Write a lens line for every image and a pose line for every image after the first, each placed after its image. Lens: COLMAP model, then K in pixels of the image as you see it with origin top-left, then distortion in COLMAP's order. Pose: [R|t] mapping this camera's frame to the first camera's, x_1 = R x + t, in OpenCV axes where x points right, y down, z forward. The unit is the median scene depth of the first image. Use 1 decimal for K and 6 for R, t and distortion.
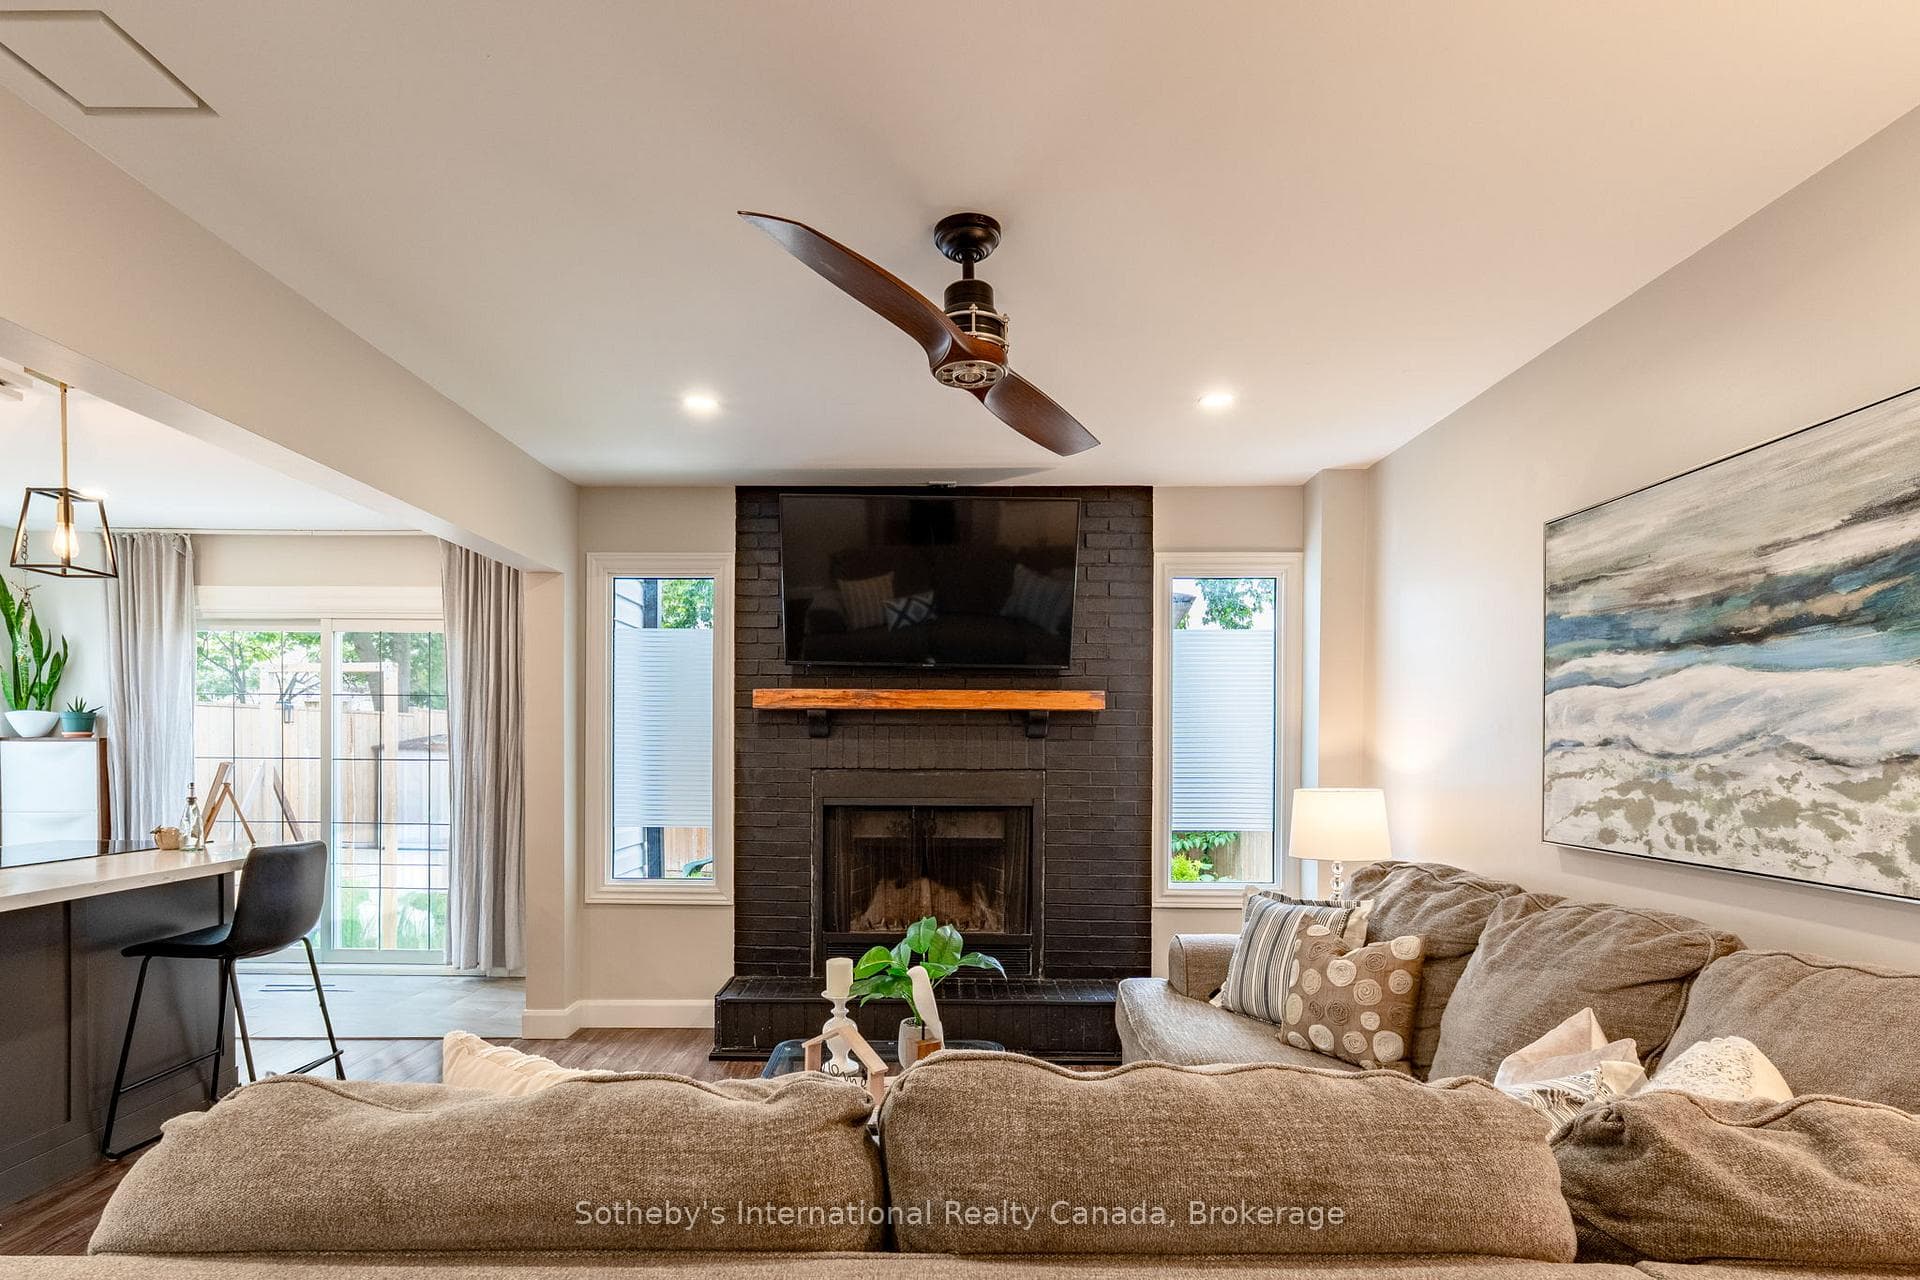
lens RADIAL K [[938.6, 0, 896.5], [0, 938.6, 765.8], [0, 0, 1]] dist [0.000292, 0.000318]
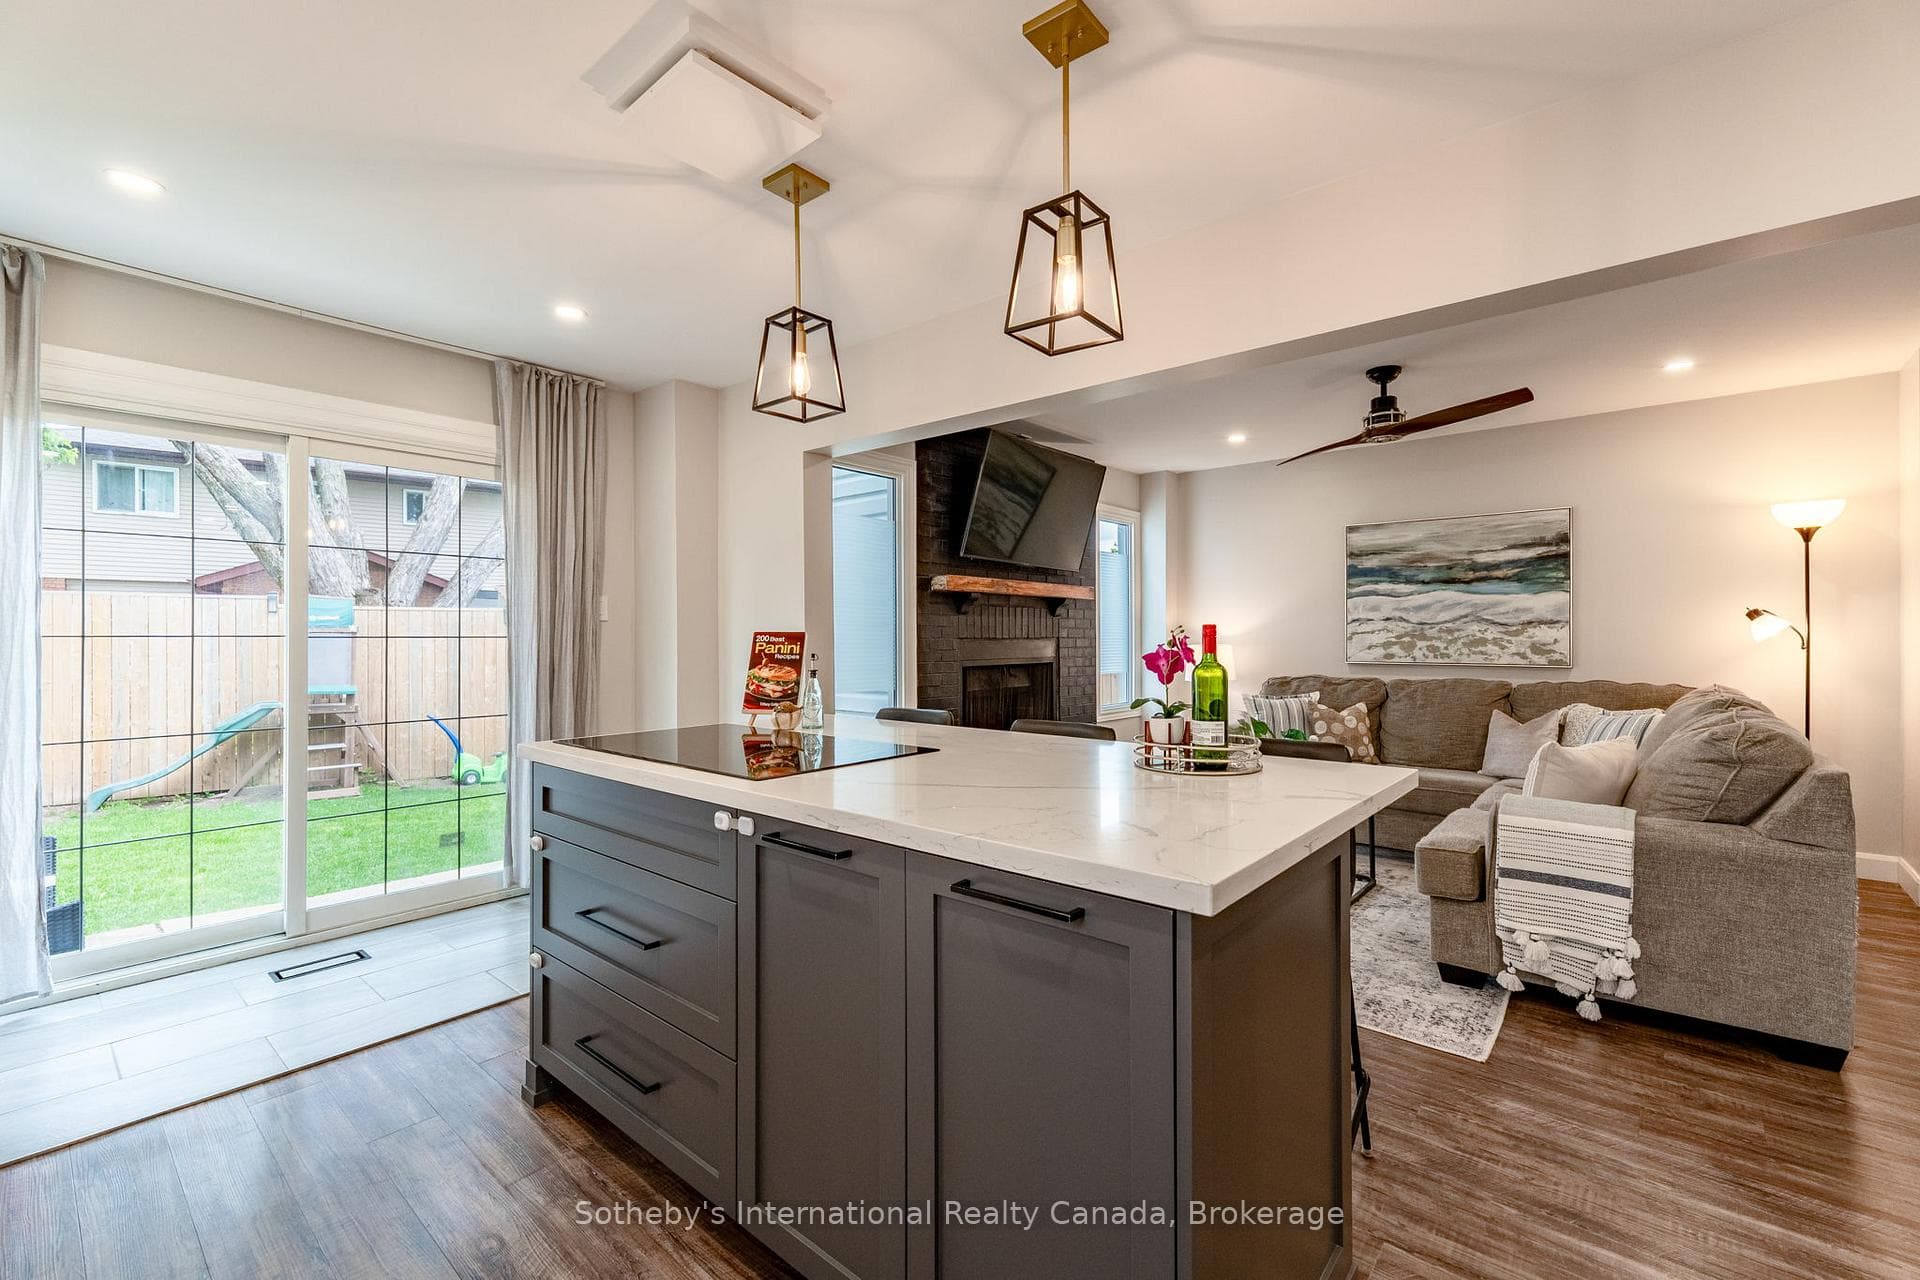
lens RADIAL K [[821.1, 0, 957.2], [0, 821.1, 638.3], [0, 0, 1]] dist [0.001927, 0.000318]
pose [[0.636872, -0.008717, 0.770920, -1.802654], [0.019684, 0.999794, -0.004957, 0.015950], [-0.770718, 0.018332, 0.636913, 0.532039]]
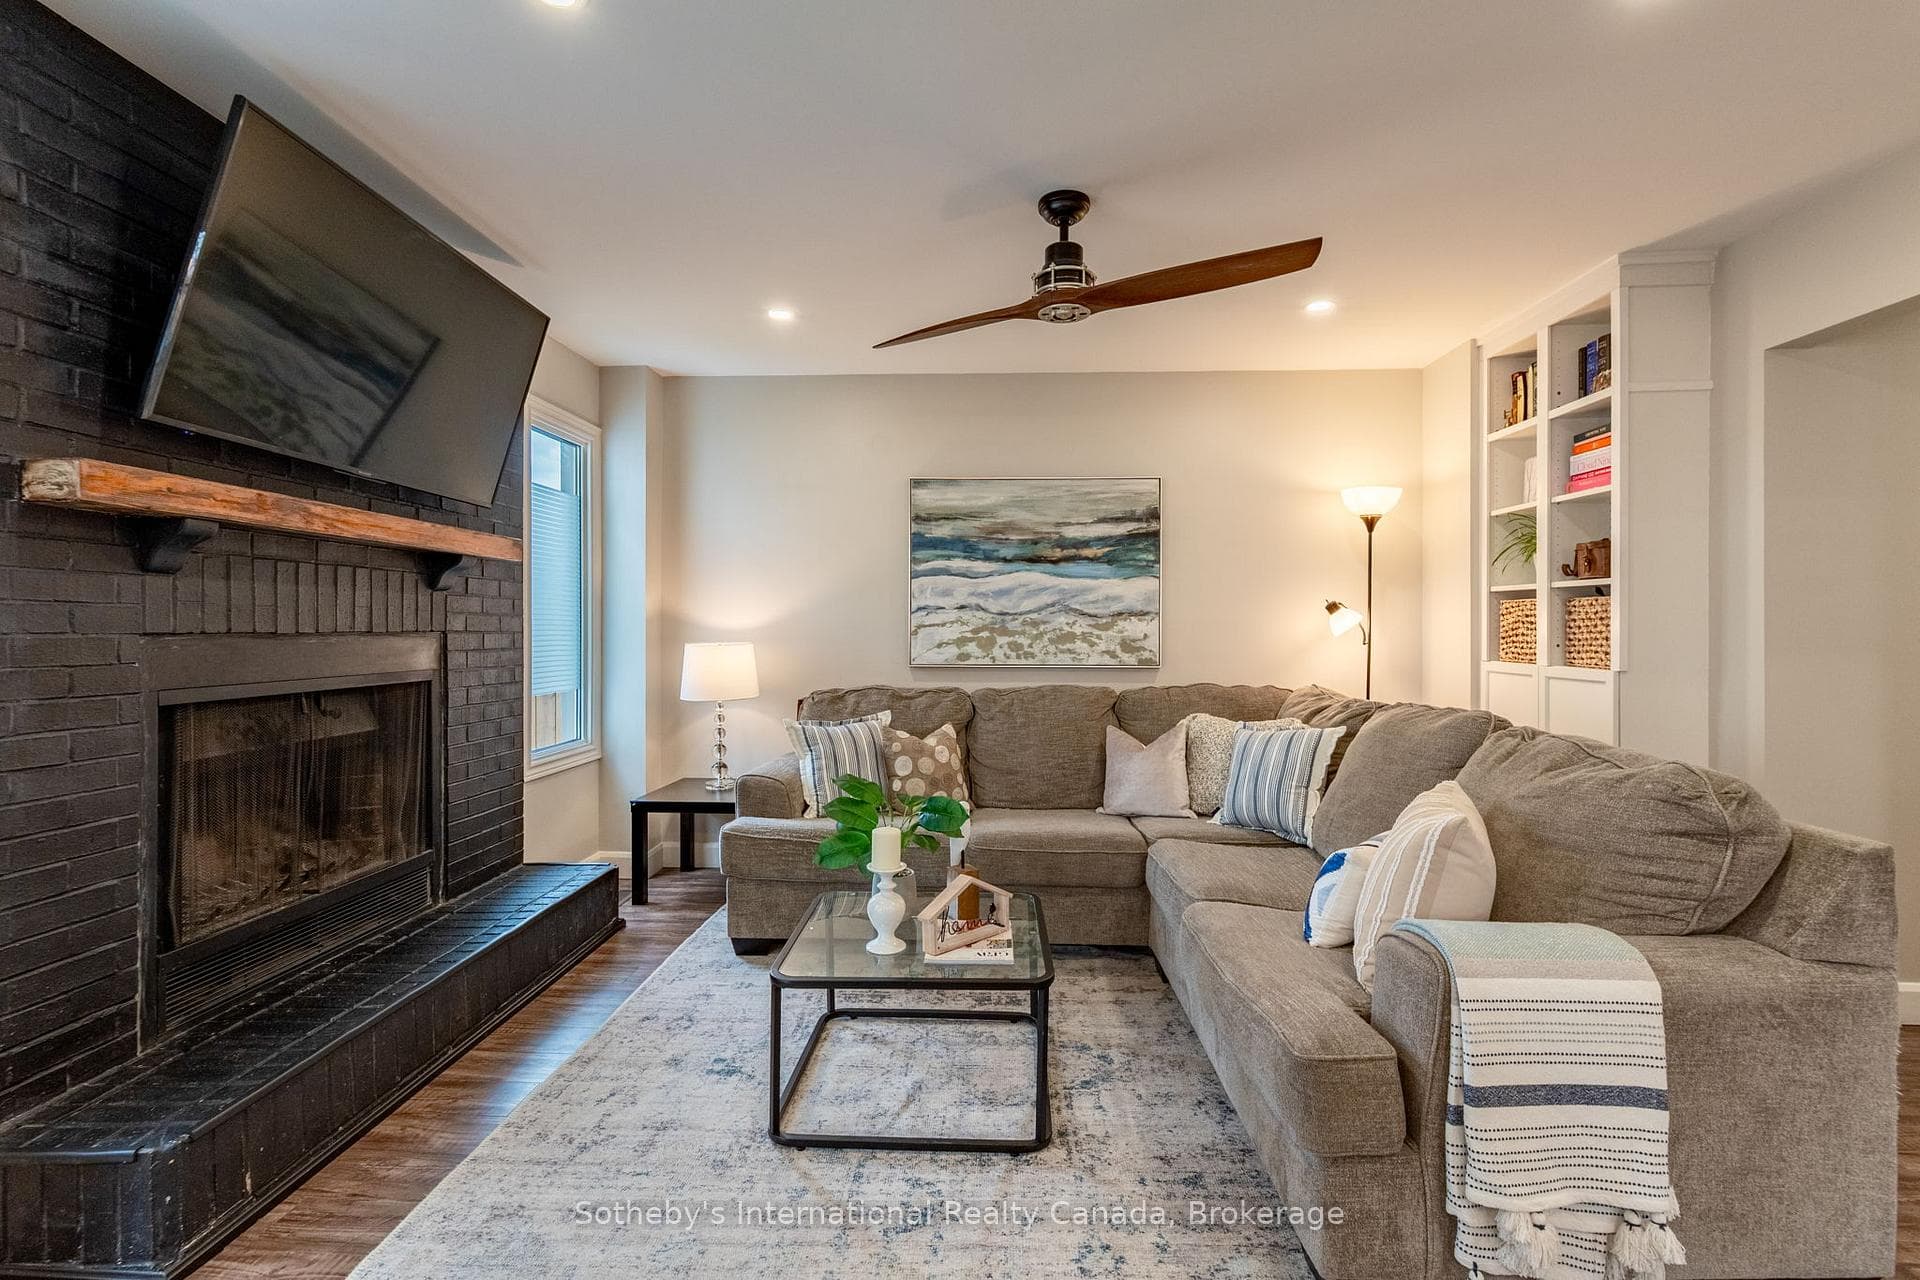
lens RADIAL K [[851.0, 0, 986.7], [0, 851.0, 627.4], [0, 0, 1]] dist [0.000533, 0.000379]
pose [[-0.001200, -0.004258, 0.999990, -1.022298], [0.017445, 0.999839, 0.004278, 0.009982], [-0.999847, 0.017450, -0.001126, 1.033715]]
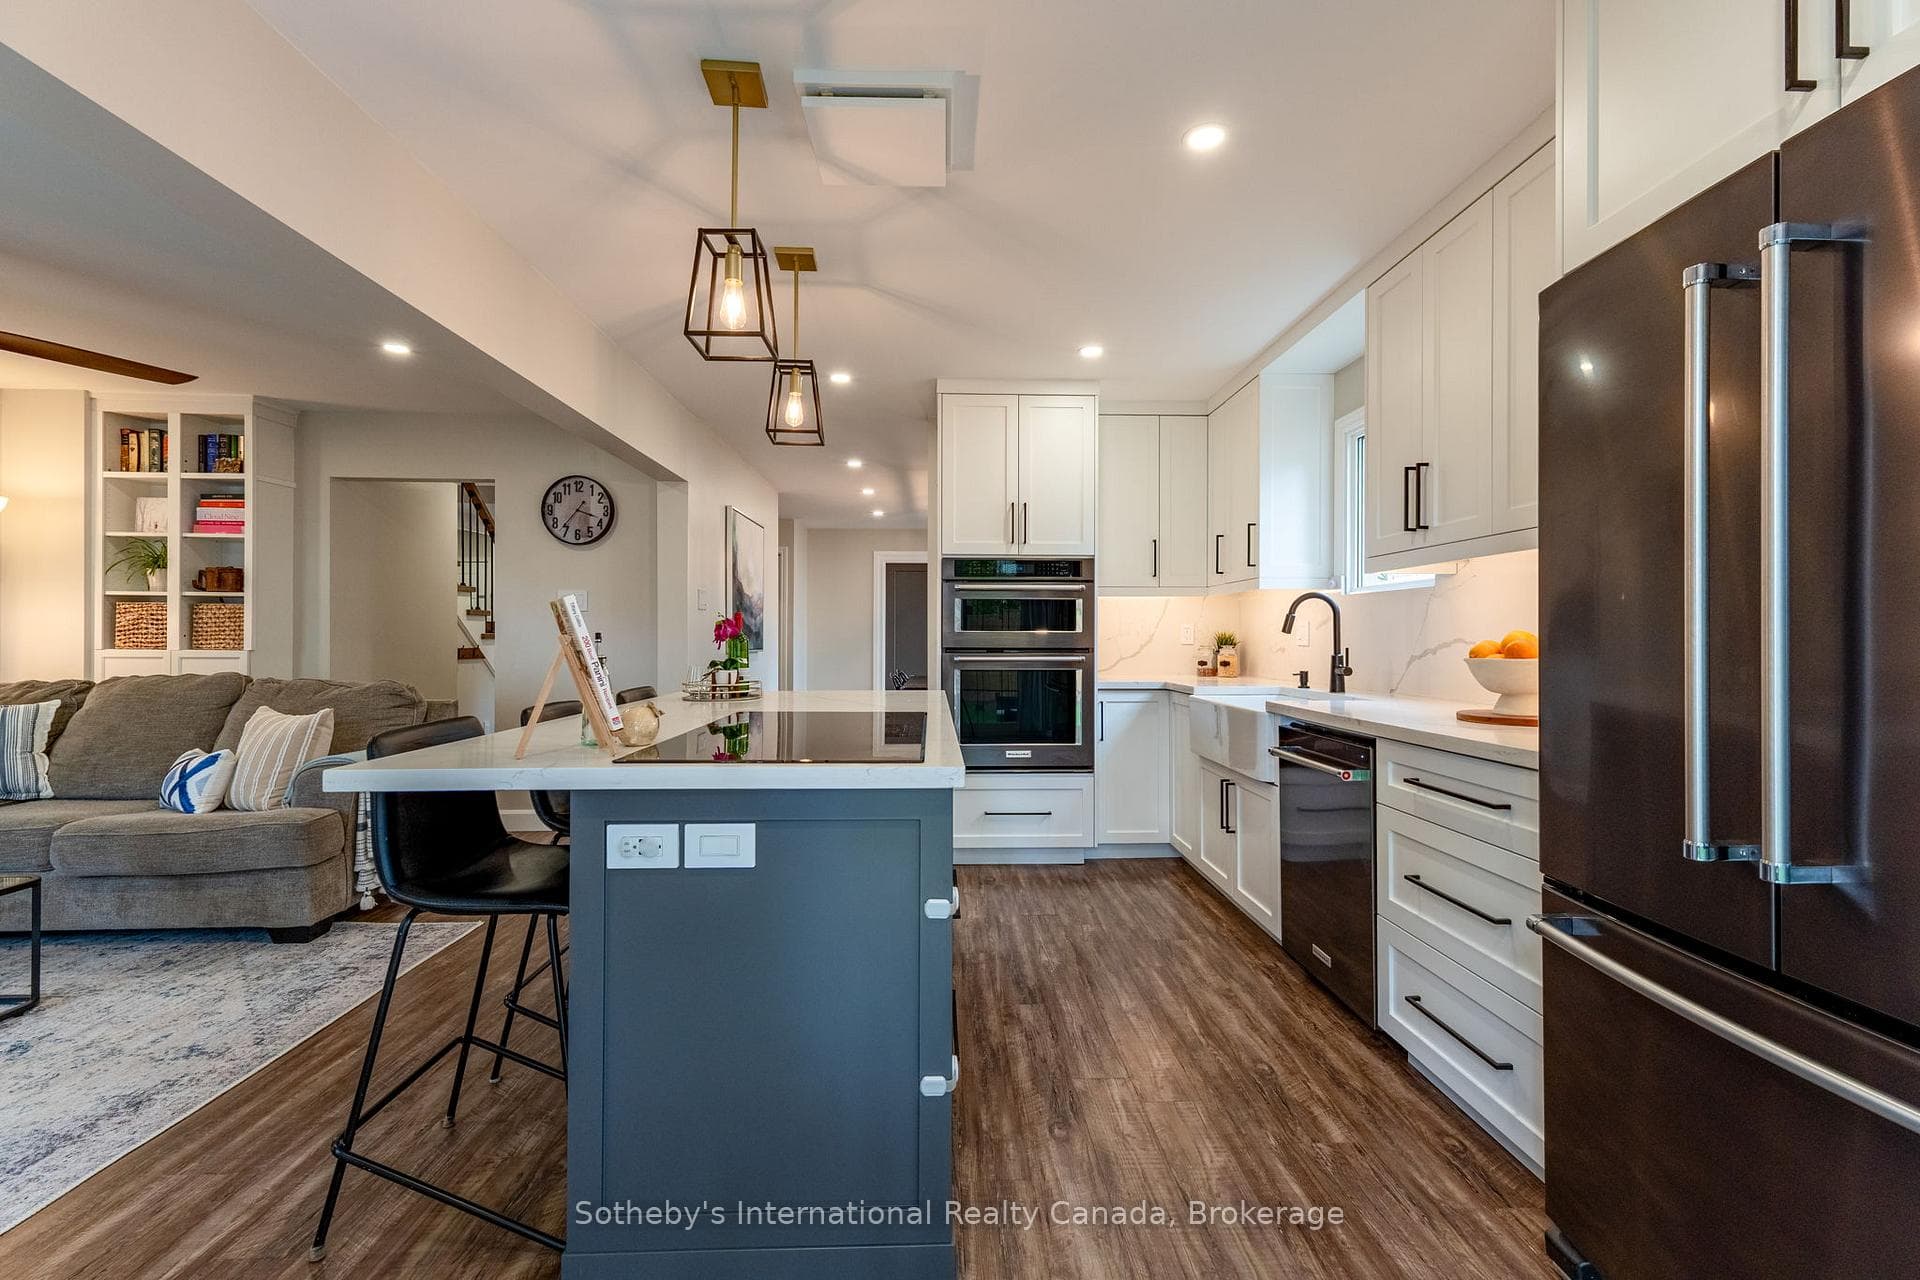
lens RADIAL K [[821.1, 0, 957.2], [0, 821.1, 638.3], [0, 0, 1]] dist [0.001927, 0.000318]
pose [[-0.998170, -0.007259, -0.060026, -1.344295], [-0.008547, 0.999738, 0.021223, 0.010737], [0.059856, 0.021697, -0.997971, 2.174378]]
